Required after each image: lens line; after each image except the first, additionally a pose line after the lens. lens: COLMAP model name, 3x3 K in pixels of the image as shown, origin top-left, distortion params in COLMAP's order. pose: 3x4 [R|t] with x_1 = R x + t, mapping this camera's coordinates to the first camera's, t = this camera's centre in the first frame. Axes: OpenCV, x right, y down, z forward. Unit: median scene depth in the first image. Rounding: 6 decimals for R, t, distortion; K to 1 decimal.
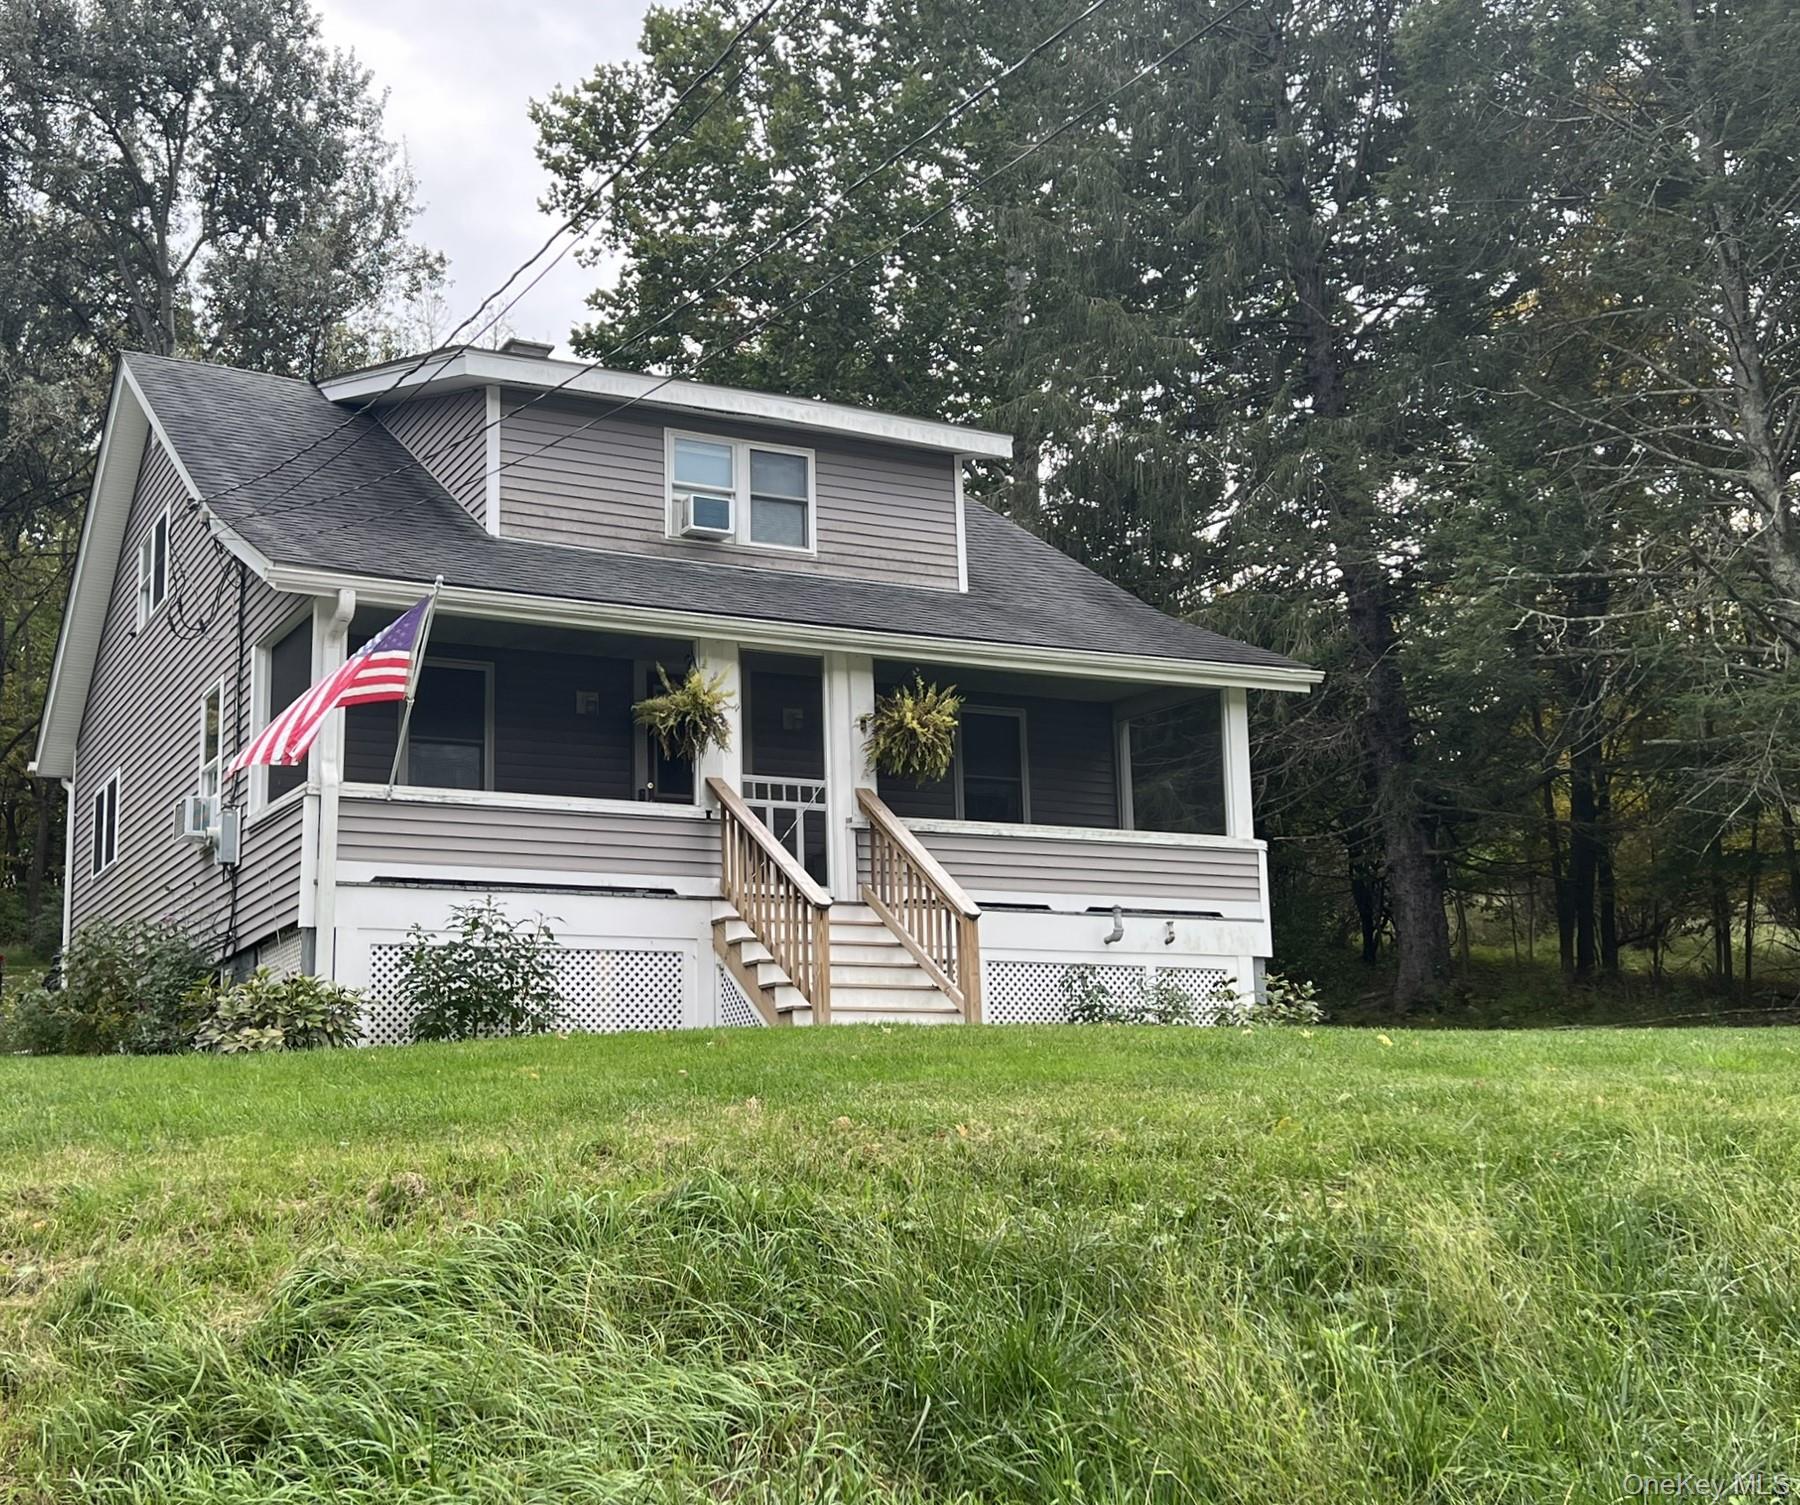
lens RADIAL K [[2159.3, 0, 898.7], [0, 2159.3, 751.7], [0, 0, 1]] dist [-0.013976, 0.000000]
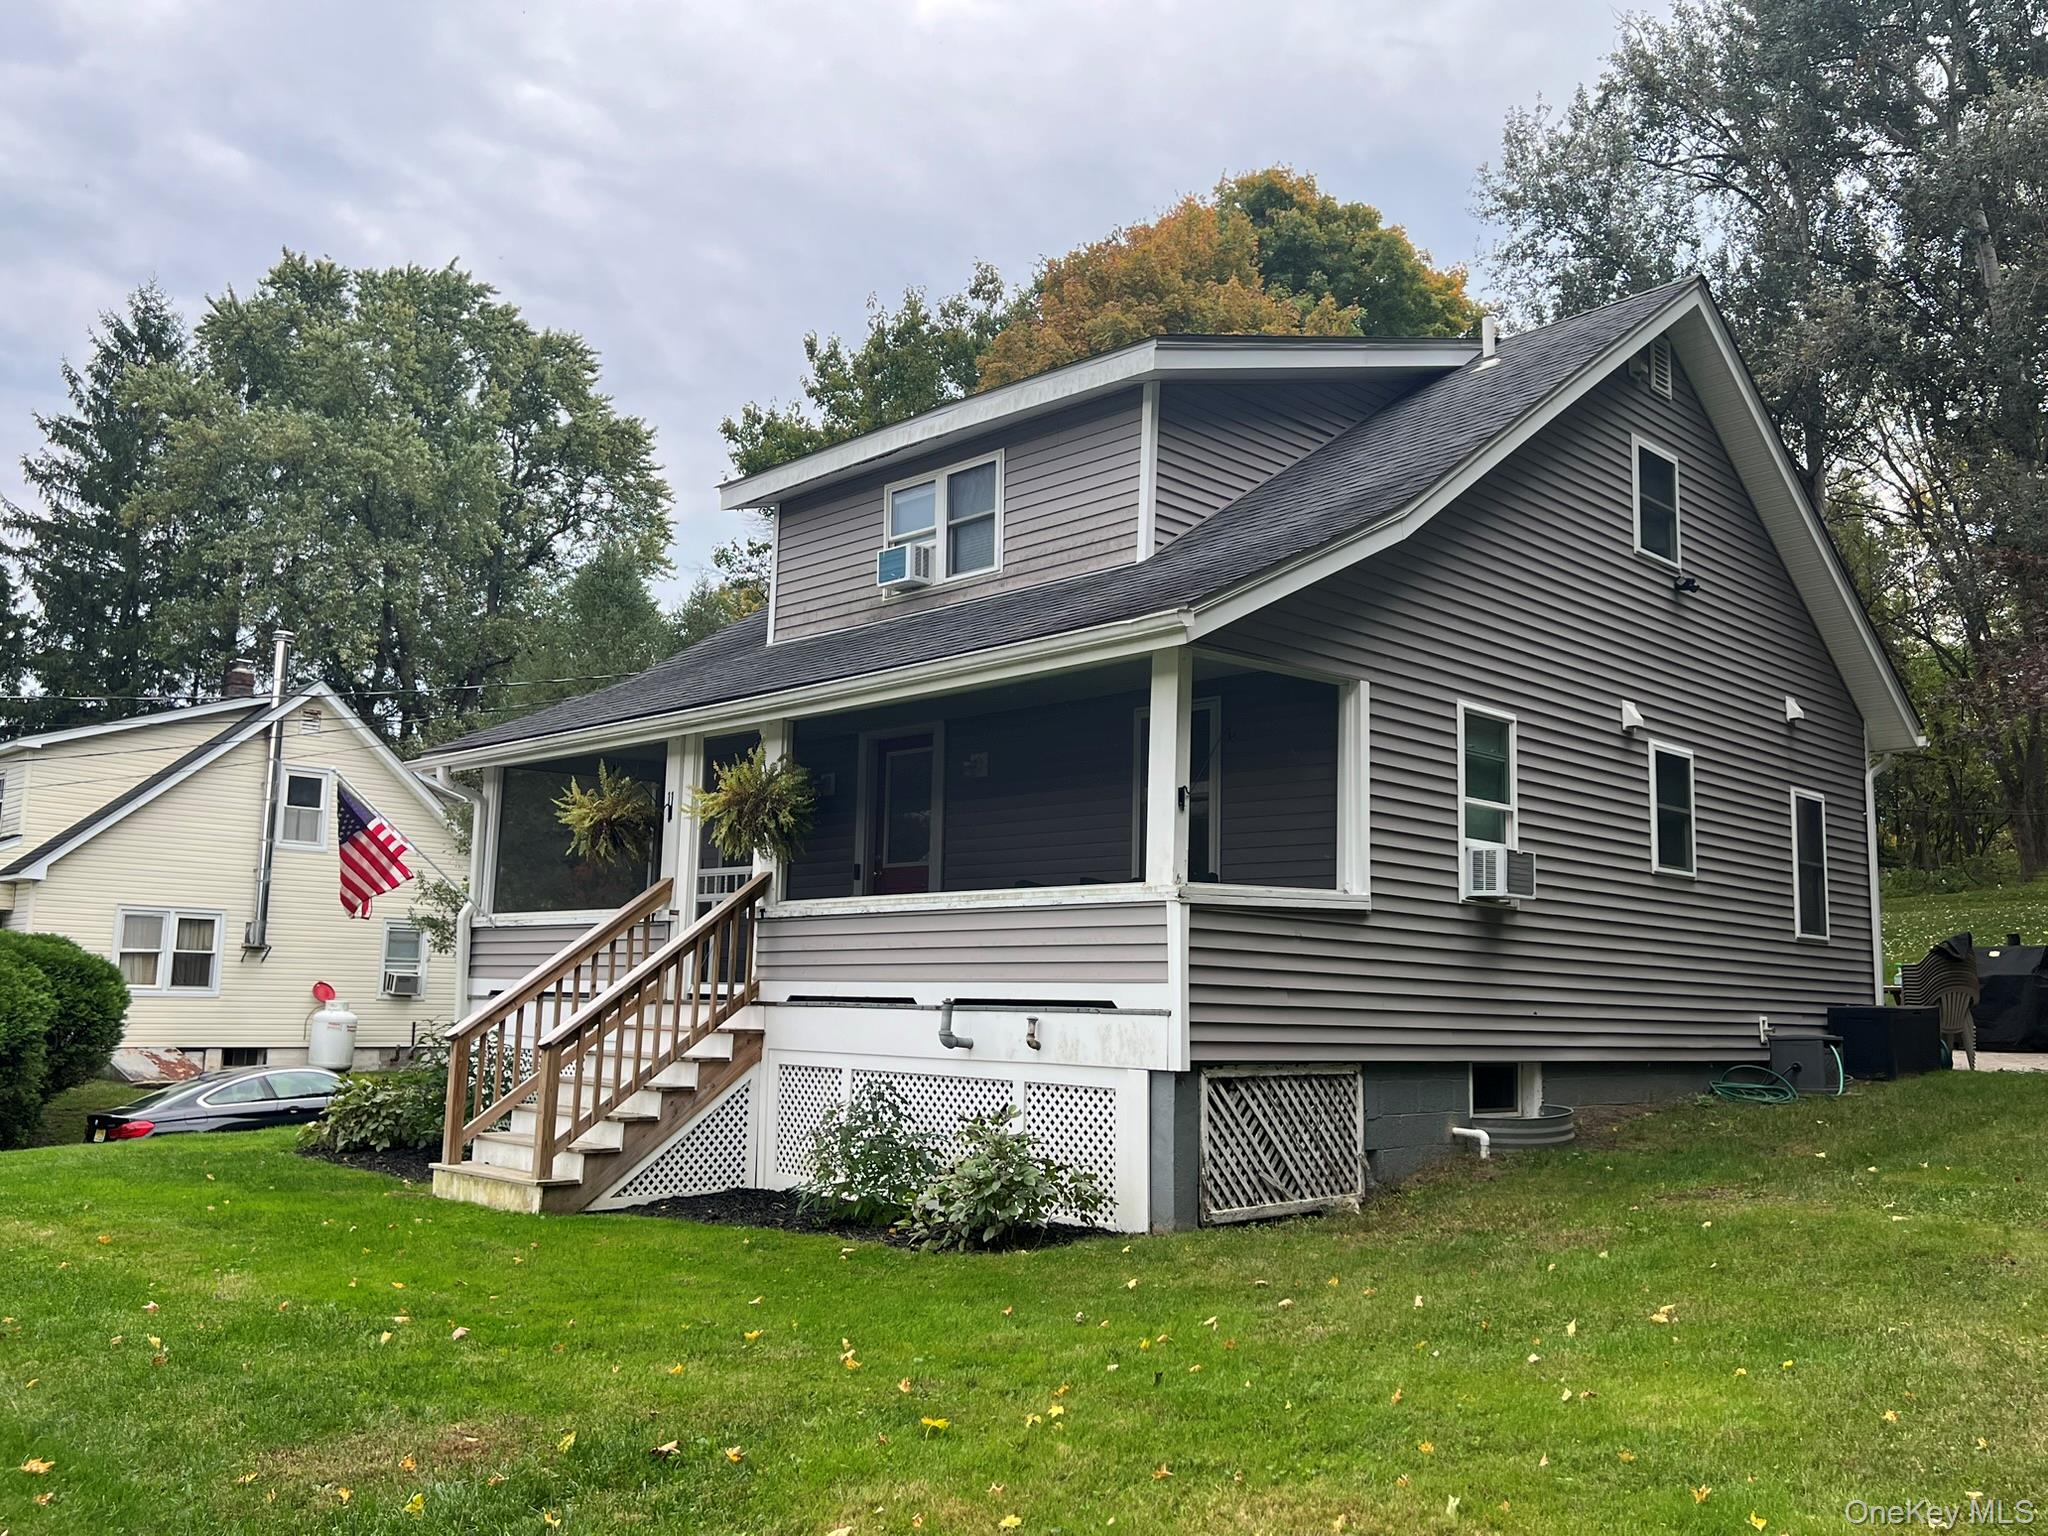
lens RADIAL K [[1741.6, 0, 1023.8], [0, 1741.6, 772.7], [0, 0, 1]] dist [0.005541, 0.000259]
pose [[0.268419, -0.098270, -0.958277, 0.640428], [0.160452, 0.985447, -0.056112, 0.030627], [0.949845, -0.138696, 0.280281, 0.814352]]
